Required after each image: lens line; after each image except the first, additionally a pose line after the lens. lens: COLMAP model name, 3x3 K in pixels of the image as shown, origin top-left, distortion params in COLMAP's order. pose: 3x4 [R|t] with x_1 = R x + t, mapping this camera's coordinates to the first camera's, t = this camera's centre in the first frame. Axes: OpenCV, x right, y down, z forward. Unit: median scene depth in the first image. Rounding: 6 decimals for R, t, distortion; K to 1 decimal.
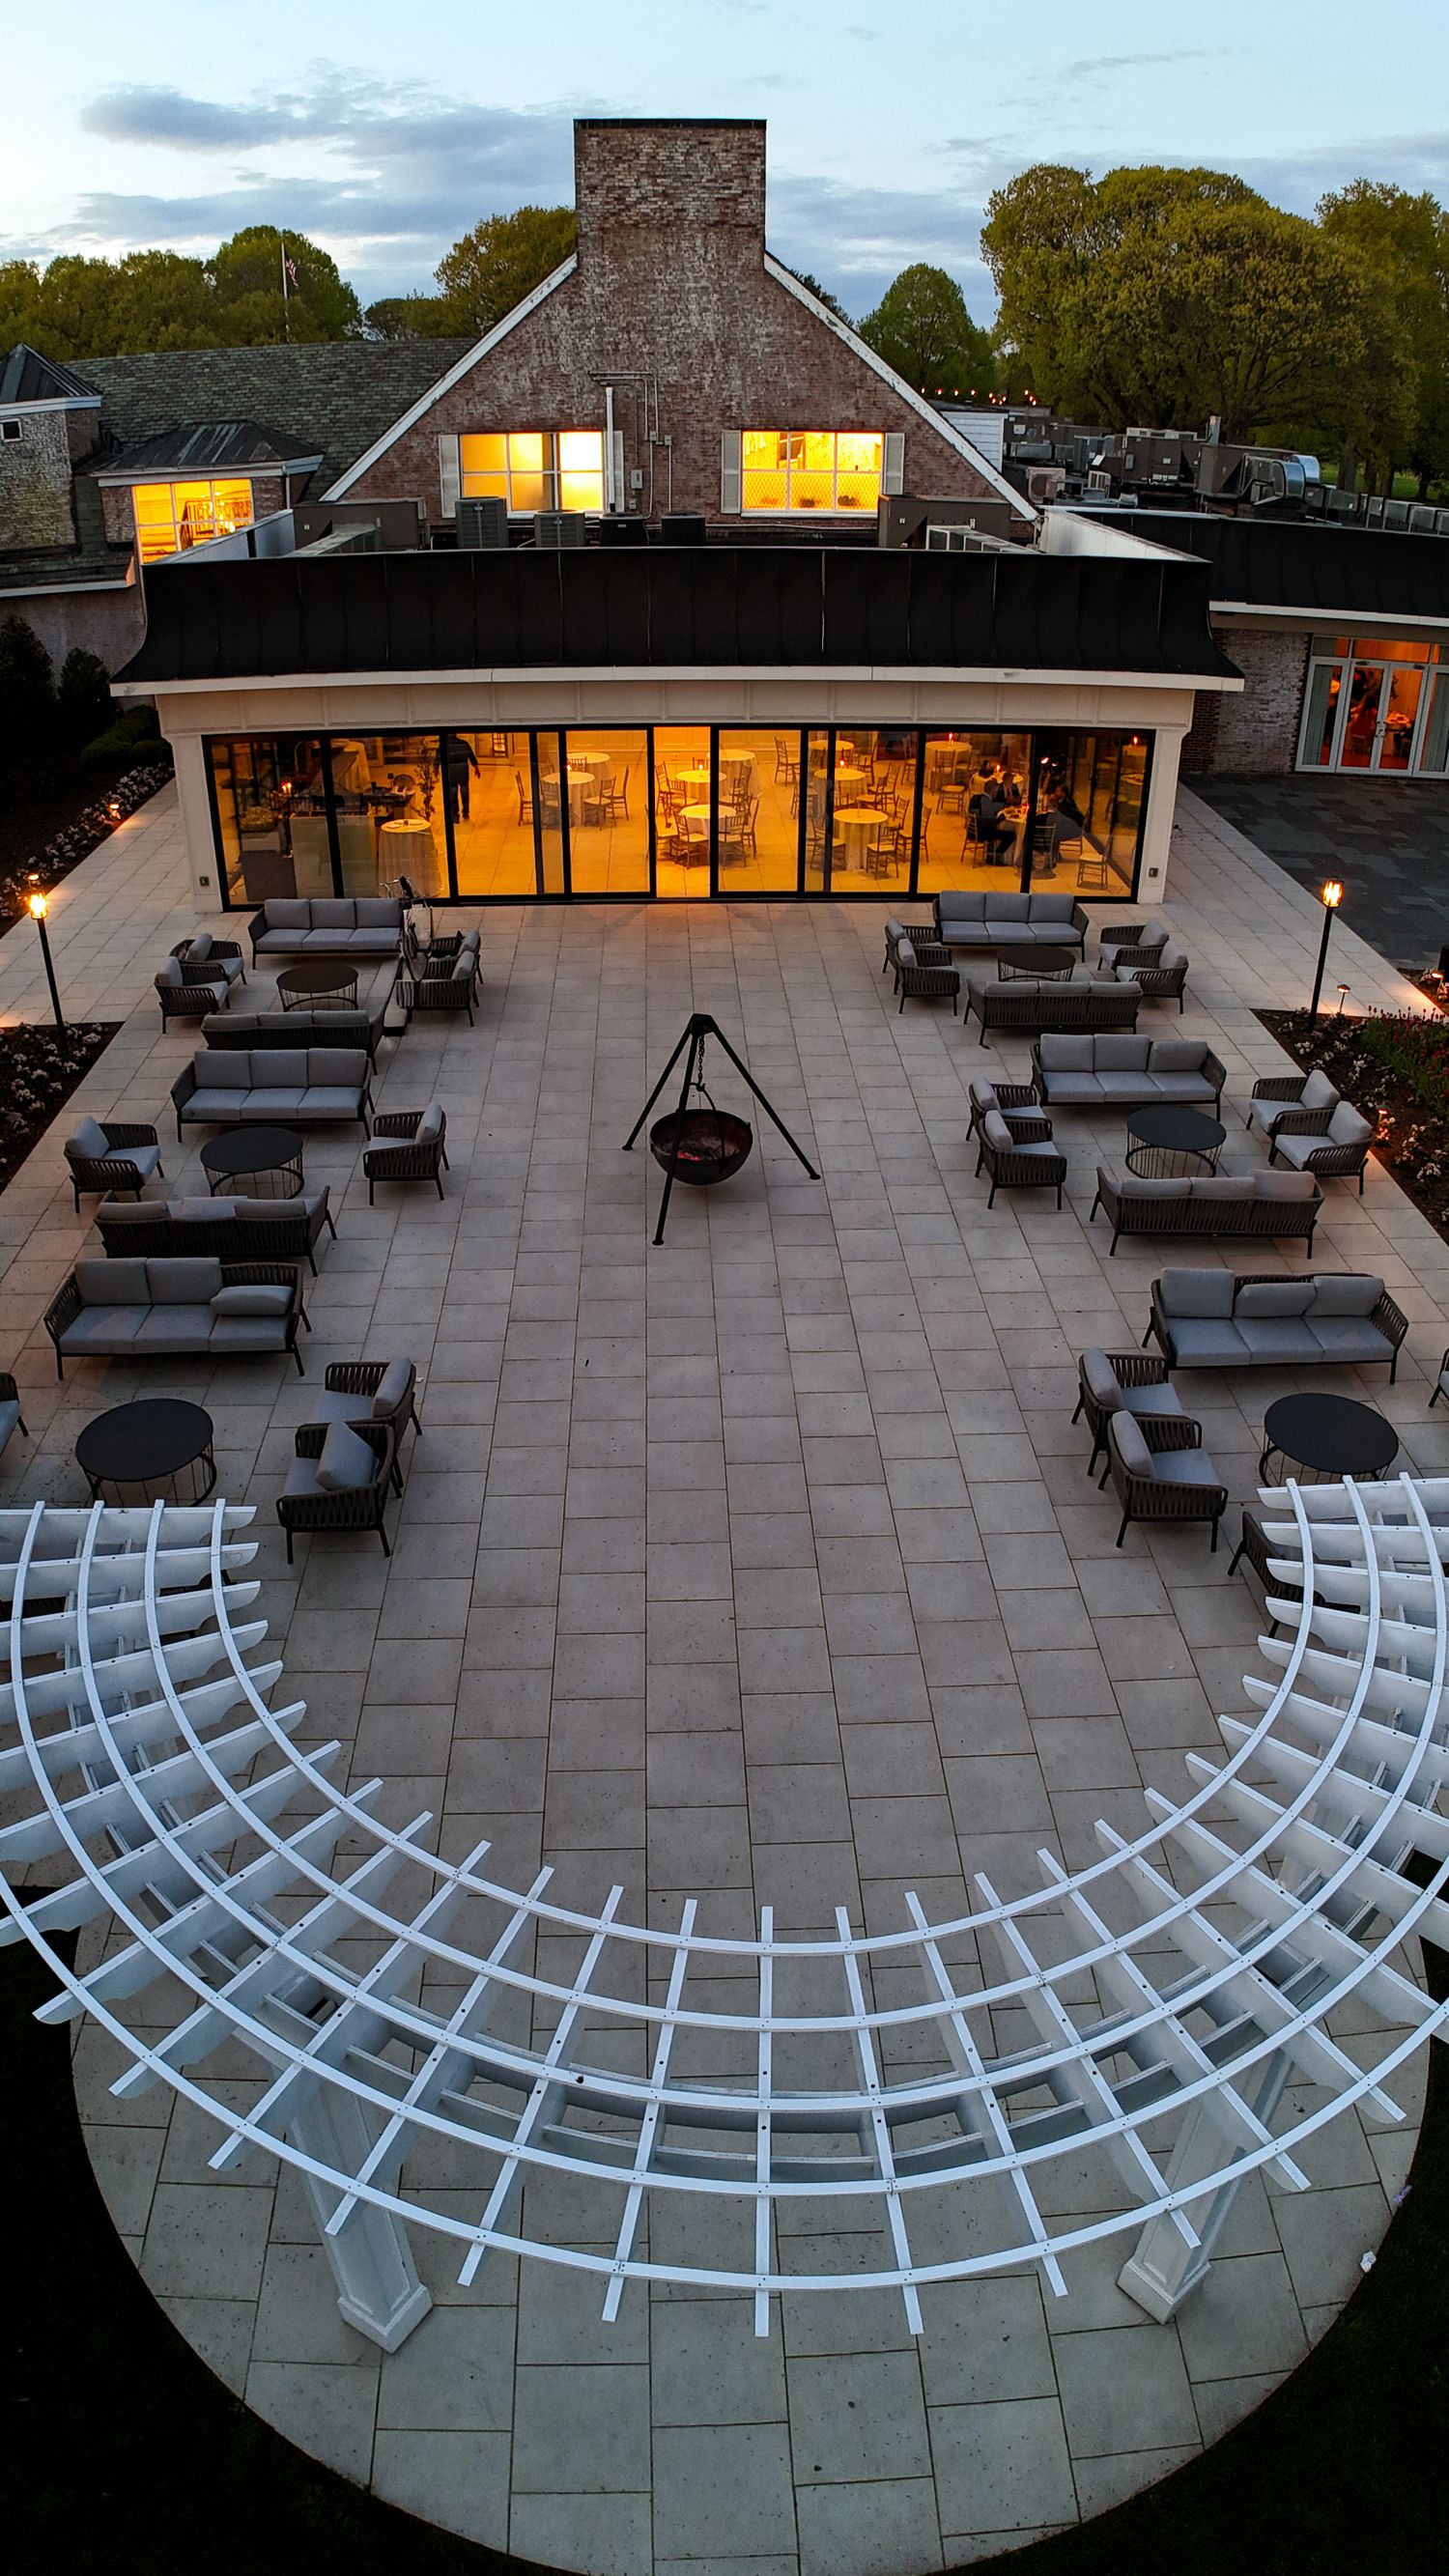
lens RADIAL K [[1598.8, 0, 724.5], [0, 1598.8, 1288.0], [0, 0, 1]] dist [-0.204704, 0.000241]
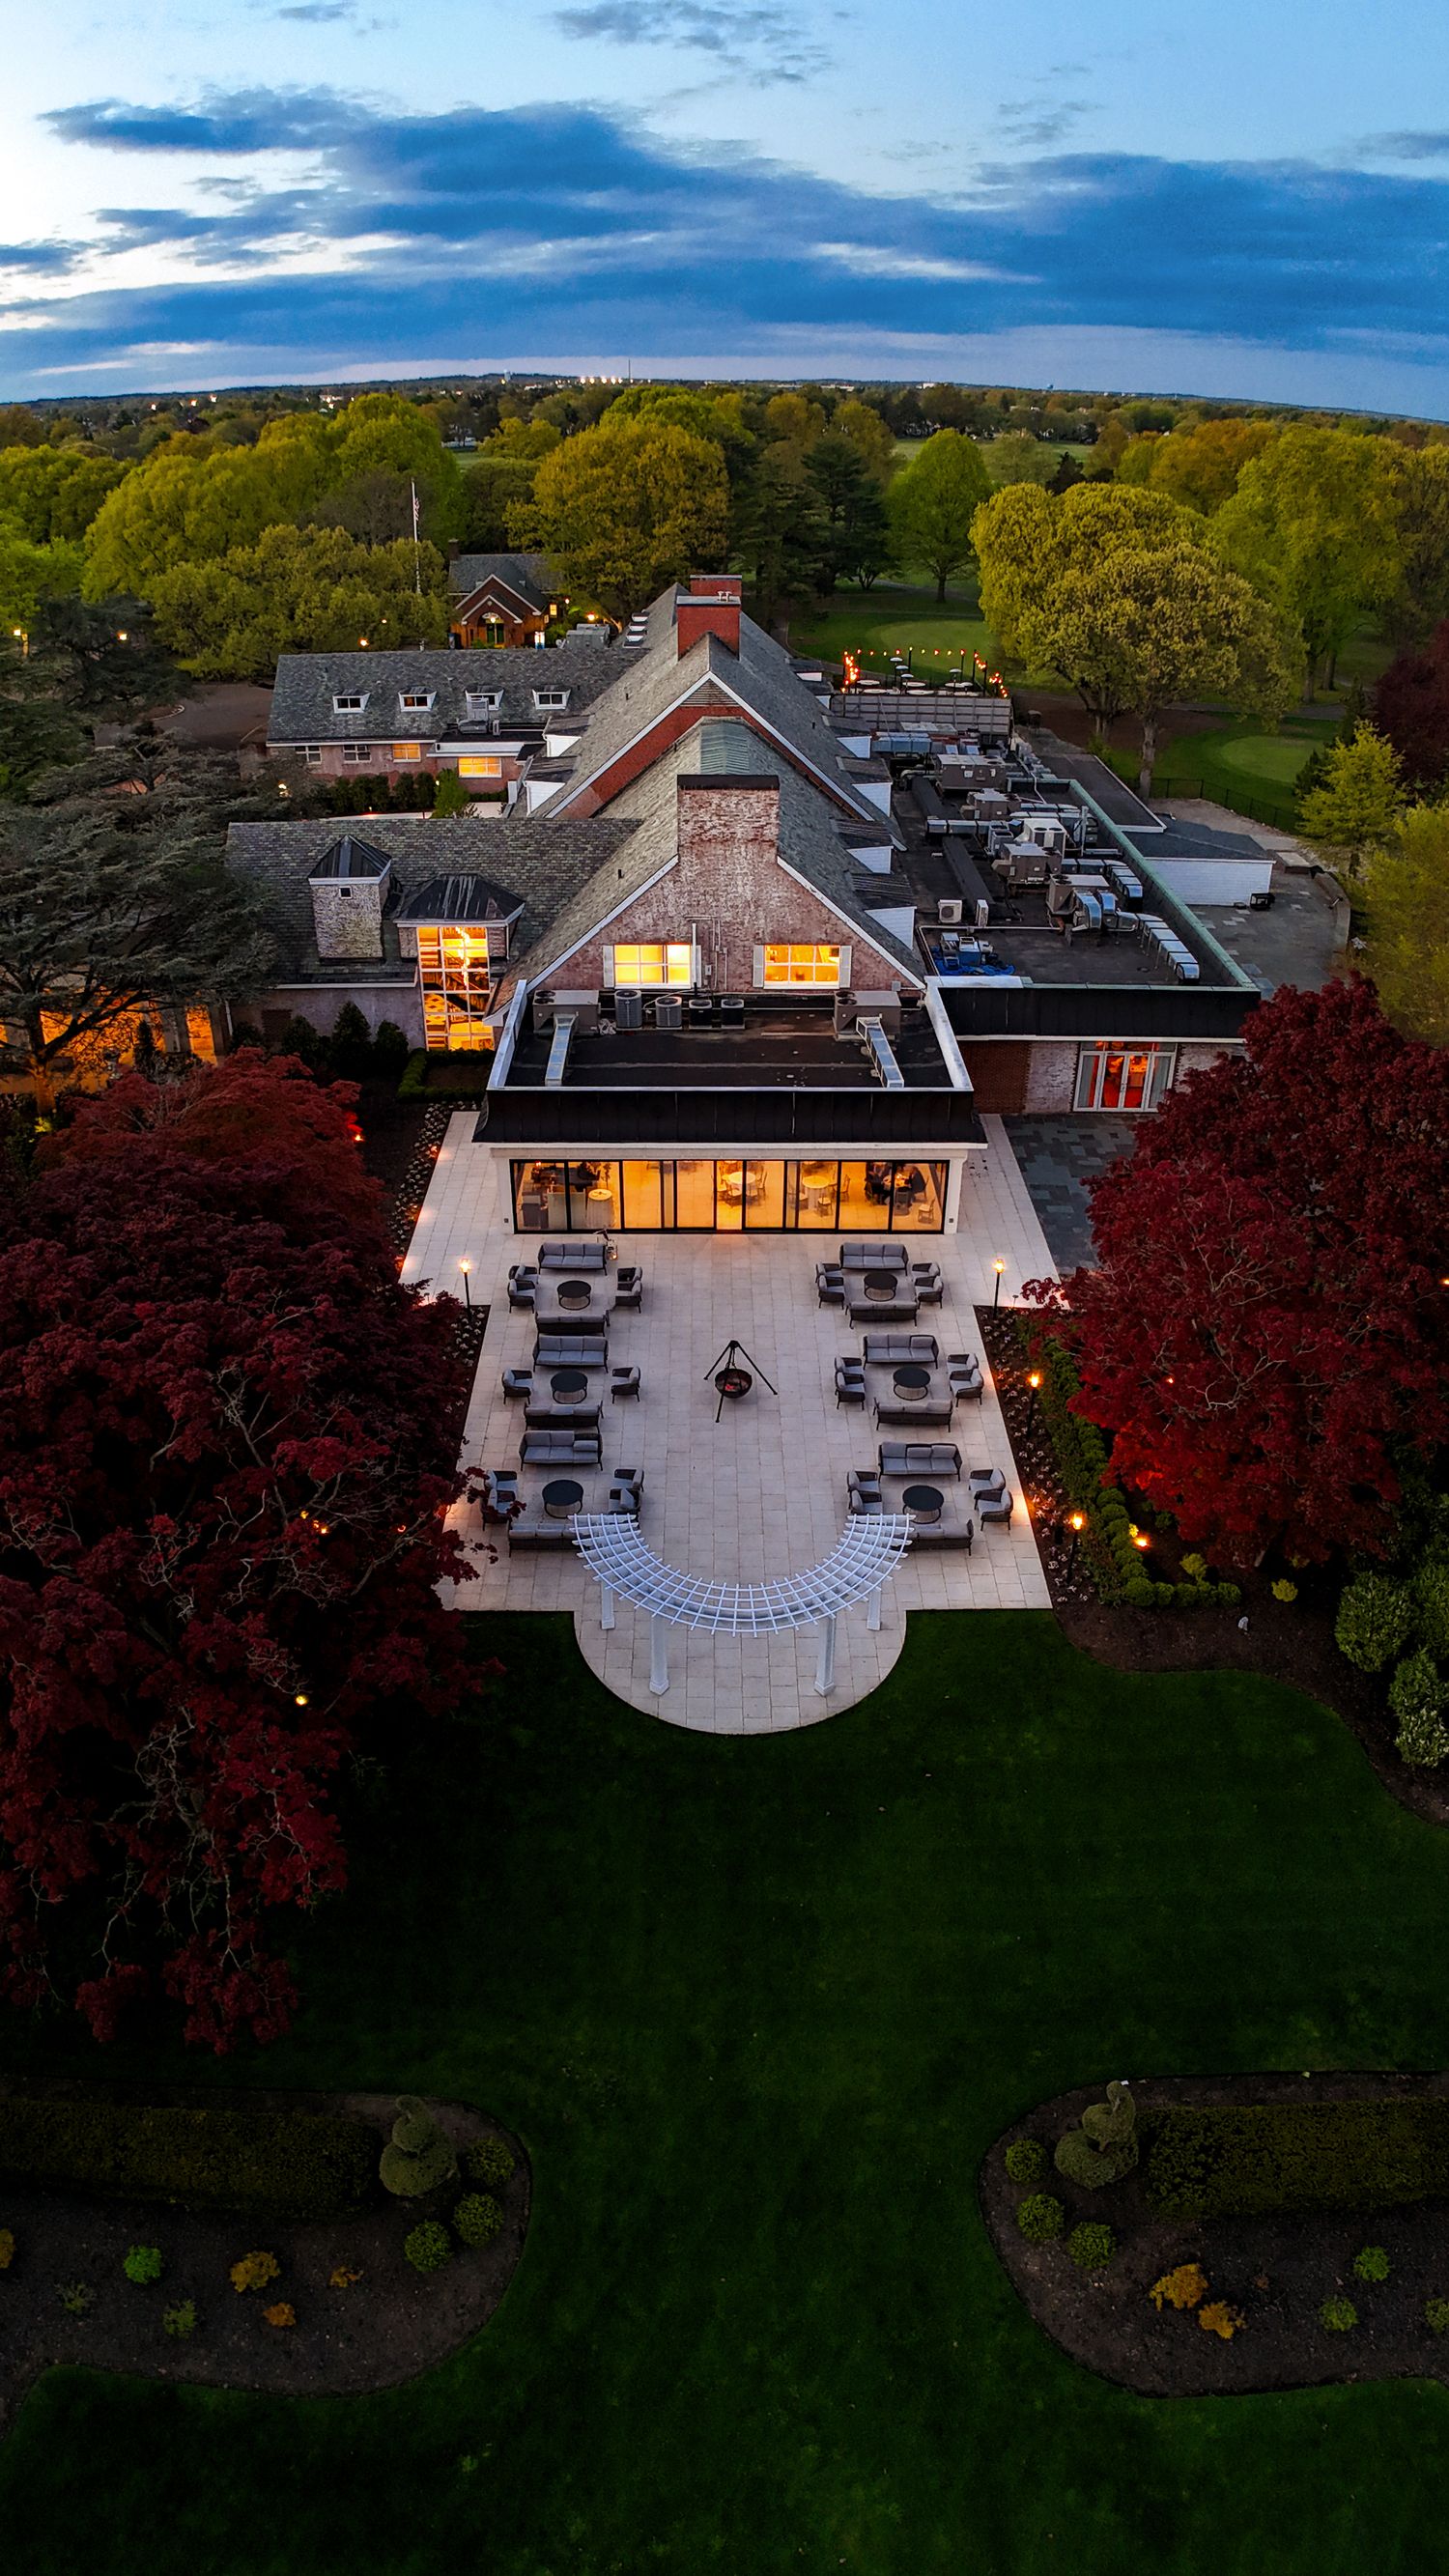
lens RADIAL K [[1598.8, 0, 724.5], [0, 1598.8, 1288.0], [0, 0, 1]] dist [-0.204704, 0.000241]
pose [[0.999481, 0.020697, -0.024700, 0.026448], [-0.020630, 0.999783, 0.002939, -0.202389], [0.024755, -0.002428, 0.999691, -1.355746]]
